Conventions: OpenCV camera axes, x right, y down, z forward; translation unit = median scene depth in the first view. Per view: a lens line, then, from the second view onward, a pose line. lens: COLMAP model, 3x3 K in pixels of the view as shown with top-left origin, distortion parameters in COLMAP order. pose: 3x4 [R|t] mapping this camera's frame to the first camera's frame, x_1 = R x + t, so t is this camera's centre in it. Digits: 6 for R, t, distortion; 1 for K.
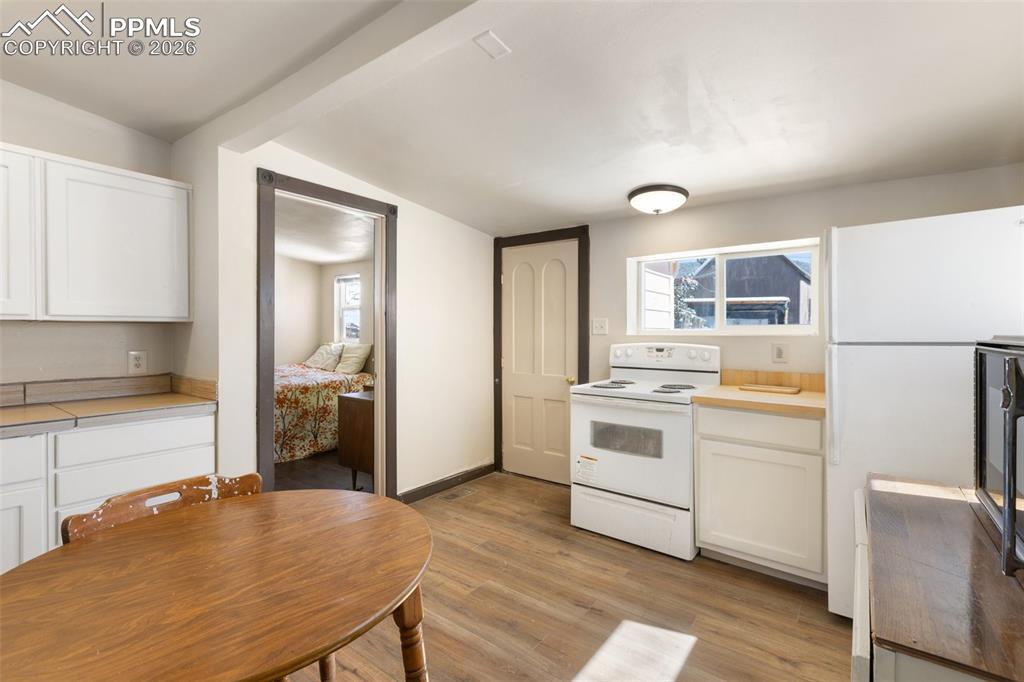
lens RADIAL K [[457.9, 0, 517.0], [0, 457.9, 333.4], [0, 0, 1]] dist [-0.000545, -0.000574]
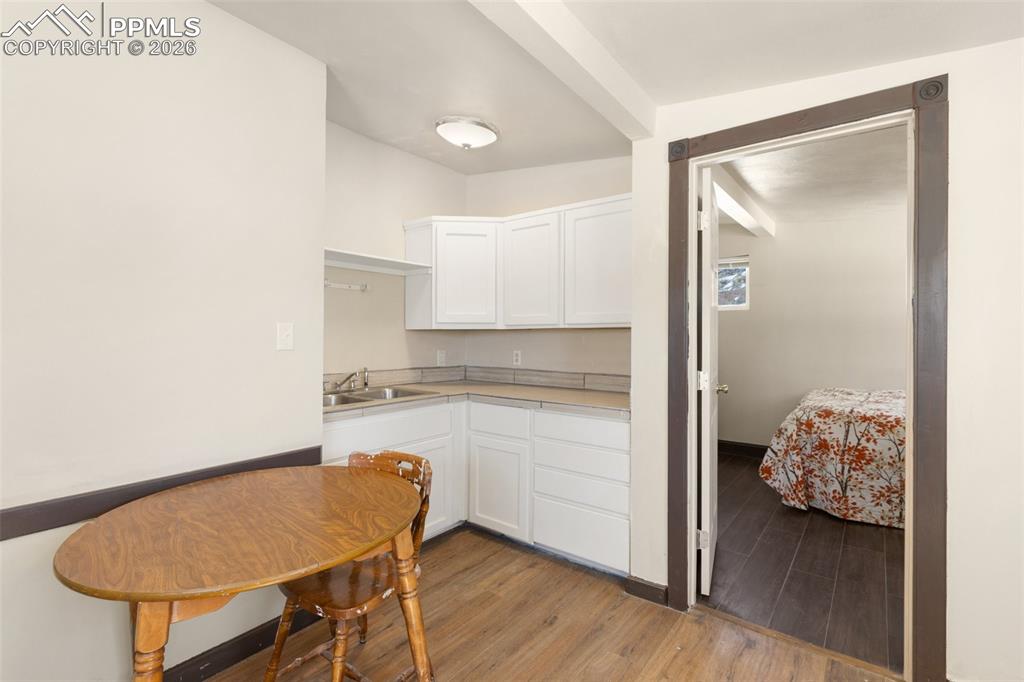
lens RADIAL K [[457.9, 0, 520.5], [0, 457.9, 338.3], [0, 0, 1]] dist [-0.000545, -0.000574]
pose [[-0.002606, 0.004324, -0.999987, 0.288958], [-0.006335, 0.999971, 0.004340, -0.002986], [0.999977, 0.006347, -0.002578, 0.732835]]
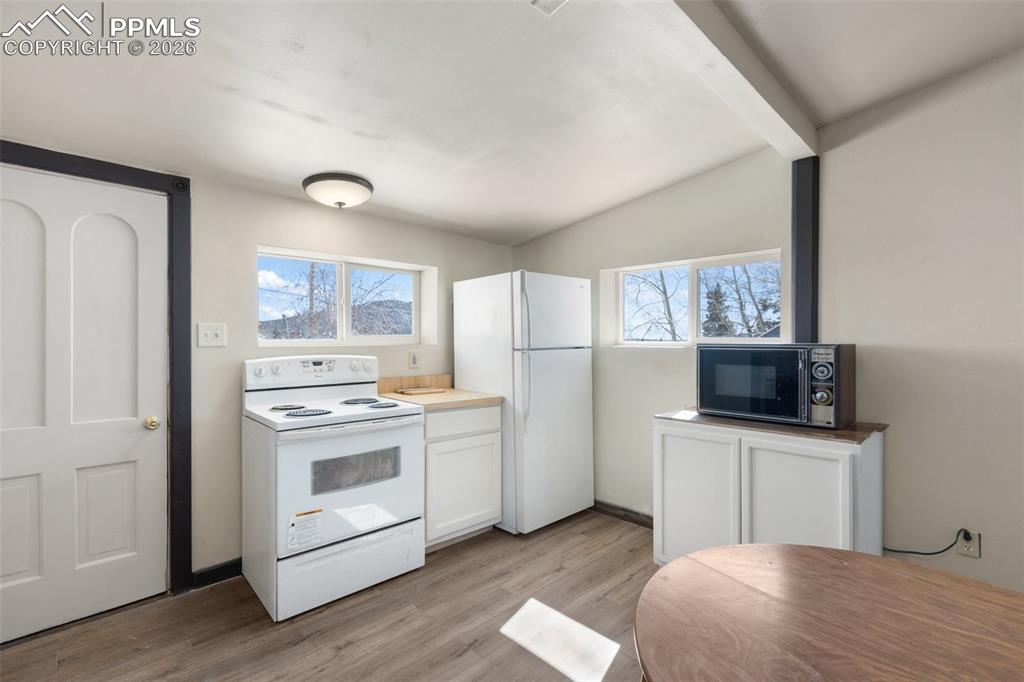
lens RADIAL K [[457.9, 0, 508.9], [0, 457.9, 341.3], [0, 0, 1]] dist [-0.000545, -0.000574]
pose [[0.161264, -0.004604, 0.986900, -0.601868], [0.006023, 0.999975, 0.003681, -0.007866], [-0.986893, 0.005350, 0.161288, 0.644214]]
